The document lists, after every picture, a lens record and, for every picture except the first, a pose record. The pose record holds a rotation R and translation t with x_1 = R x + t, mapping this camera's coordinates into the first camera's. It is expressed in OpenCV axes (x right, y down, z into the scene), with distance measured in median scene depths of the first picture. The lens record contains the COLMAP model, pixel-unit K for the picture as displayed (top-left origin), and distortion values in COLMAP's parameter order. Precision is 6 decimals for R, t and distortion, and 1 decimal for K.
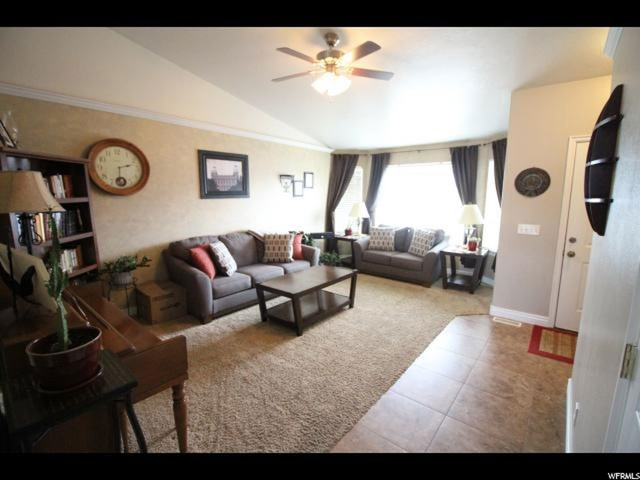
lens RADIAL K [[294.1, 0, 320.0], [0, 294.1, 237.8], [0, 0, 1]] dist [-0.010516, -0.007999]
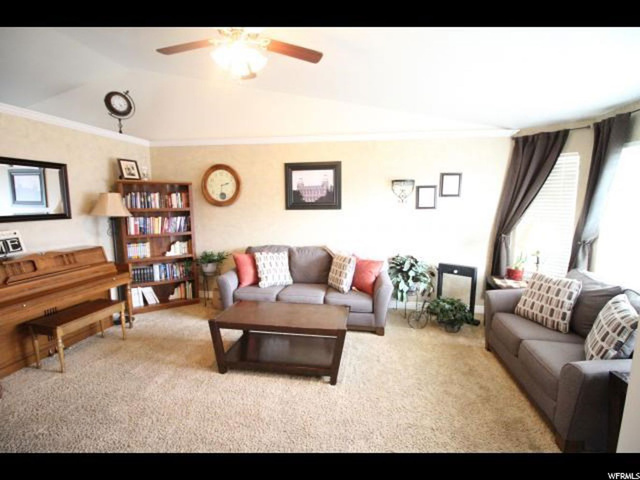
lens RADIAL K [[294.1, 0, 320.8], [0, 294.1, 240.7], [0, 0, 1]] dist [-0.010516, -0.007999]
pose [[0.500673, 0.106954, -0.859004, 0.543597], [-0.124772, 0.990892, 0.050652, -0.089184], [0.856597, 0.081819, 0.509457, 0.558527]]
